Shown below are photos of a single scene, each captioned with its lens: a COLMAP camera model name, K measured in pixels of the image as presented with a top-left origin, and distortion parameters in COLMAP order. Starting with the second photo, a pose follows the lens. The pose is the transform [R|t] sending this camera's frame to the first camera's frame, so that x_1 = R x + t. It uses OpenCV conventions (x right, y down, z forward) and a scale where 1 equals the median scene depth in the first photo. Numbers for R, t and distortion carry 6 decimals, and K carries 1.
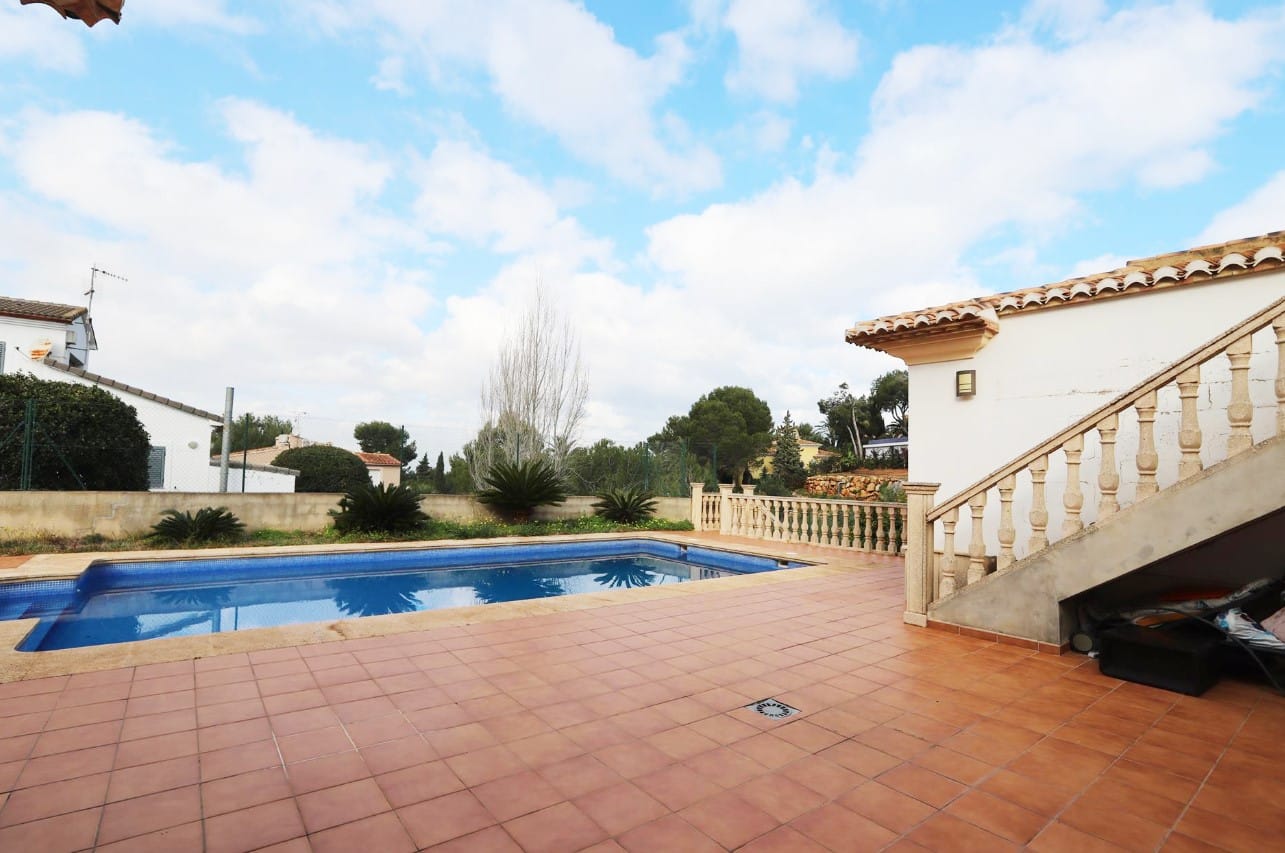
lens RADIAL K [[585.3, 0, 625.6], [0, 585.3, 445.9], [0, 0, 1]] dist [-0.021901, 0.003593]
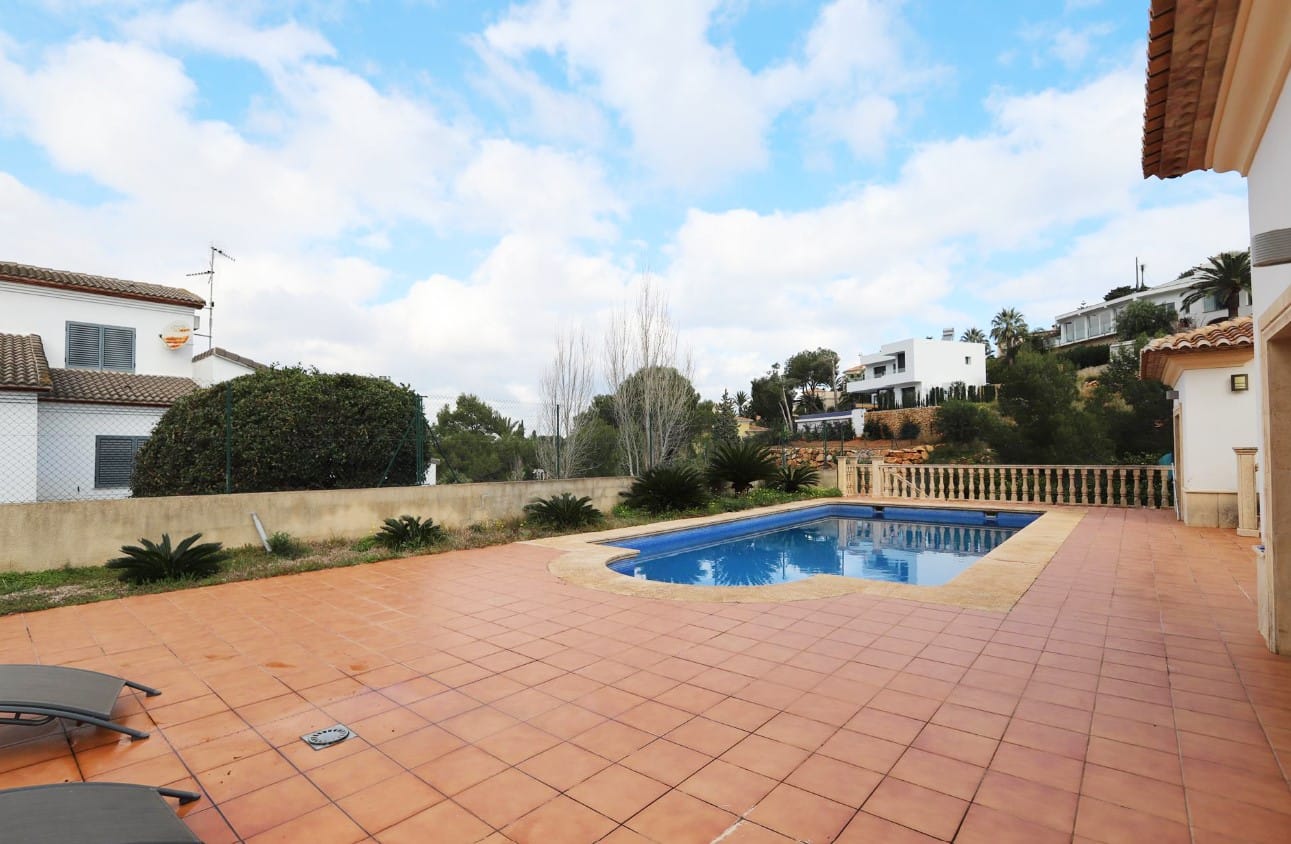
lens RADIAL K [[584.4, 0, 644.1], [0, 584.4, 431.2], [0, 0, 1]] dist [-0.028328, 0.004870]
pose [[0.976619, -0.025648, 0.213443, -0.148193], [0.022971, 0.999623, 0.015013, -0.004232], [-0.213748, -0.009759, 0.976840, -0.016603]]
